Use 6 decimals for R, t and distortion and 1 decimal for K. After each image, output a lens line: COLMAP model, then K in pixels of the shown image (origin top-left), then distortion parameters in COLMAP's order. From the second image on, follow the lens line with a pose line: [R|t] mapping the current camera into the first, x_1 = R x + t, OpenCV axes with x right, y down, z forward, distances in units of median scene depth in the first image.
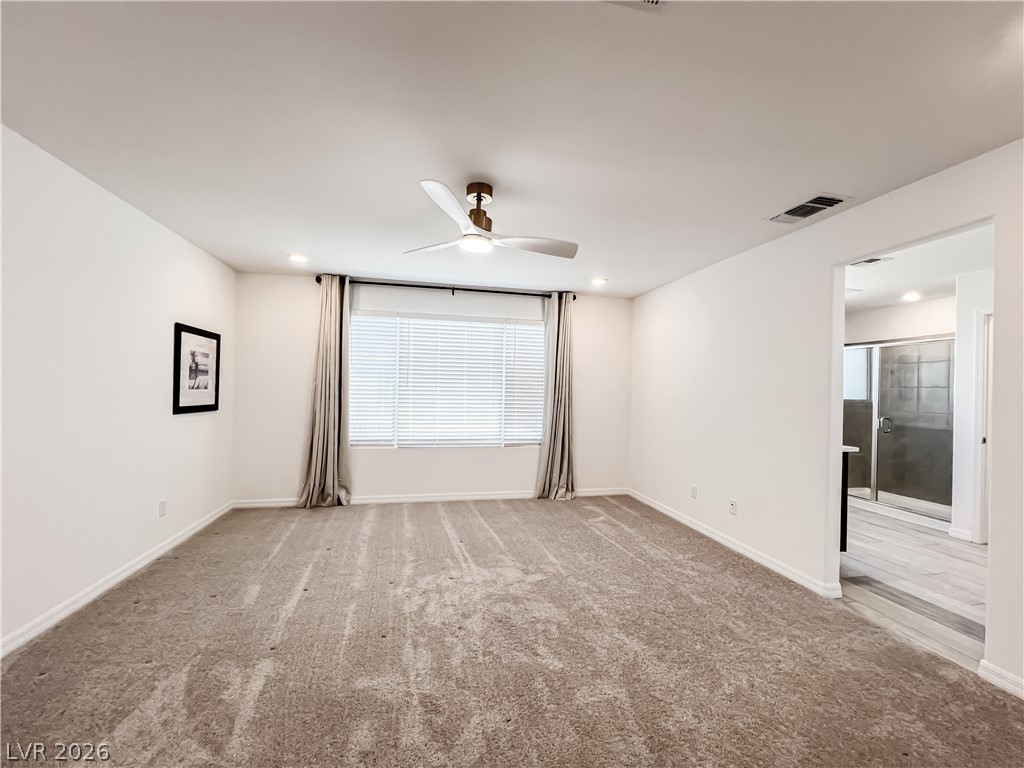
lens RADIAL K [[415.0, 0, 515.6], [0, 415.0, 387.5], [0, 0, 1]] dist [-0.002450, 0.000901]
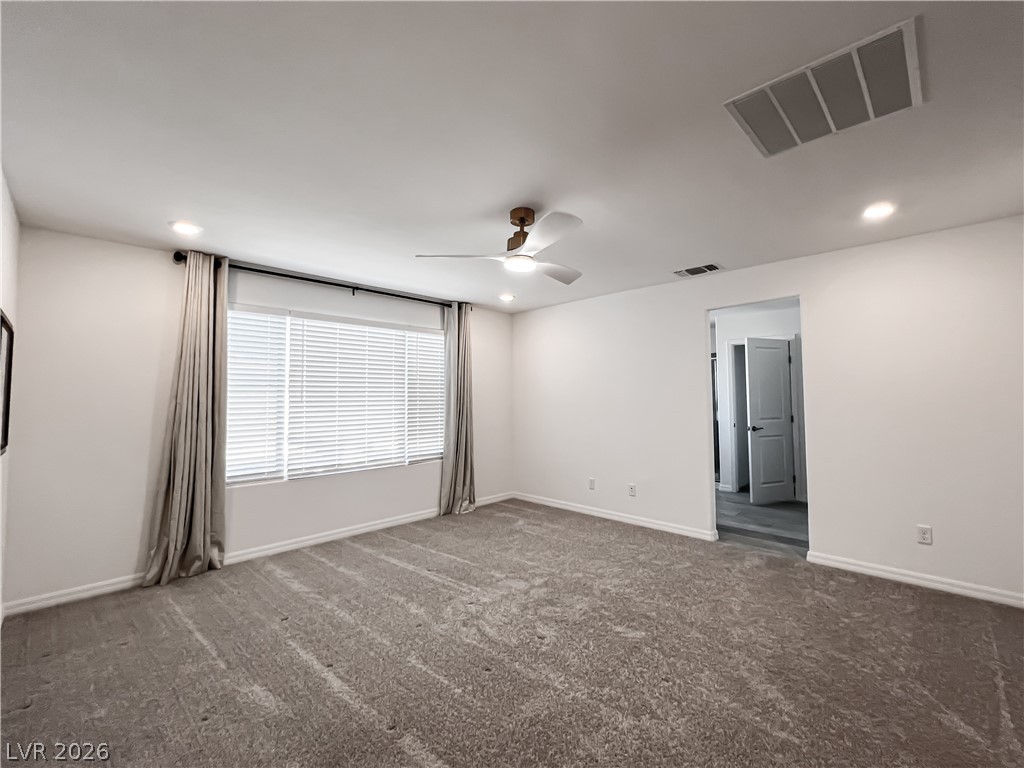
lens RADIAL K [[445.3, 0, 513.4], [0, 445.3, 372.8], [0, 0, 1]] dist [-0.003985, 0.000164]
pose [[0.833733, 0.004124, 0.552152, -0.418151], [0.023517, 0.998800, -0.042971, -0.013151], [-0.551666, 0.048811, 0.832635, 0.049849]]
